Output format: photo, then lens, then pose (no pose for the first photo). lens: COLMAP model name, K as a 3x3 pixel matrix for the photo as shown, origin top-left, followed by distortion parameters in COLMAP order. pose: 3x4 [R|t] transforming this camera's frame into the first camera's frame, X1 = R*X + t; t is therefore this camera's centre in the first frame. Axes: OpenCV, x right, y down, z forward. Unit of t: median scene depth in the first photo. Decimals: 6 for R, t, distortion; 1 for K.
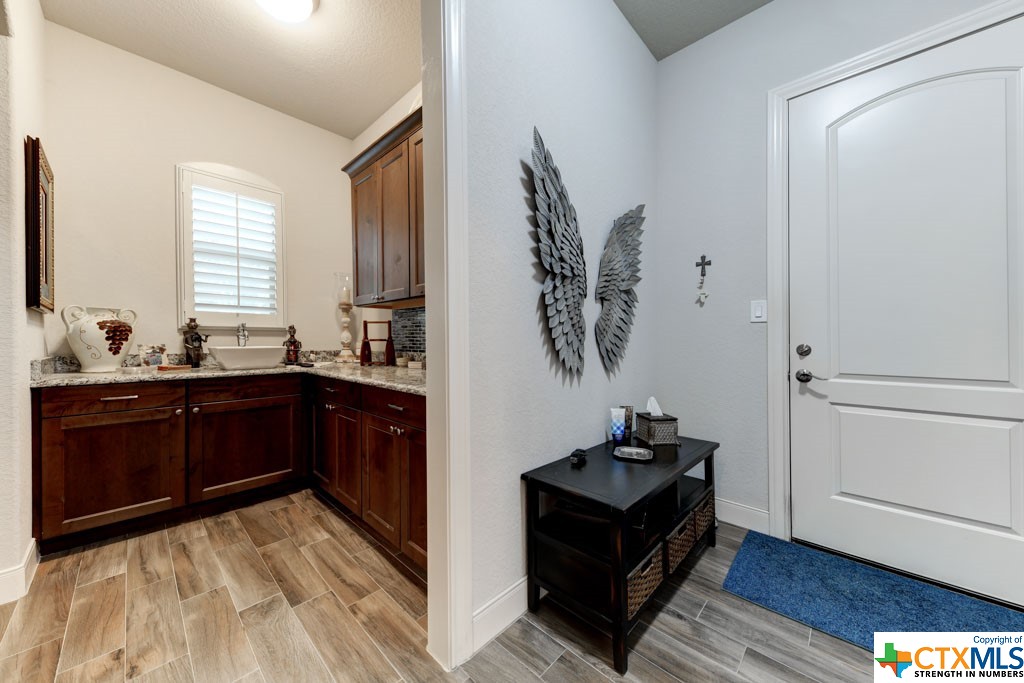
lens RADIAL K [[369.1, 0, 529.1], [0, 369.1, 343.3], [0, 0, 1]] dist [0.006140, -0.003471]
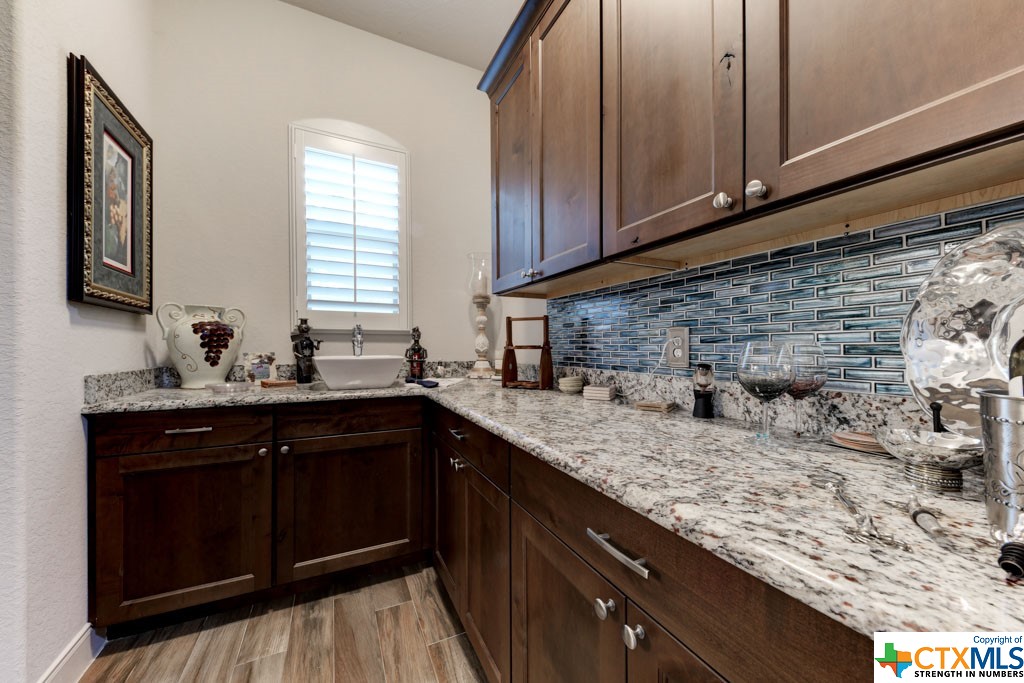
lens RADIAL K [[369.1, 0, 510.9], [0, 369.1, 346.3], [0, 0, 1]] dist [0.006140, -0.003471]
pose [[0.928266, -0.000926, -0.371915, -0.230622], [-0.003258, 0.999938, -0.010621, -0.004004], [0.371902, 0.011071, 0.928206, 0.464425]]
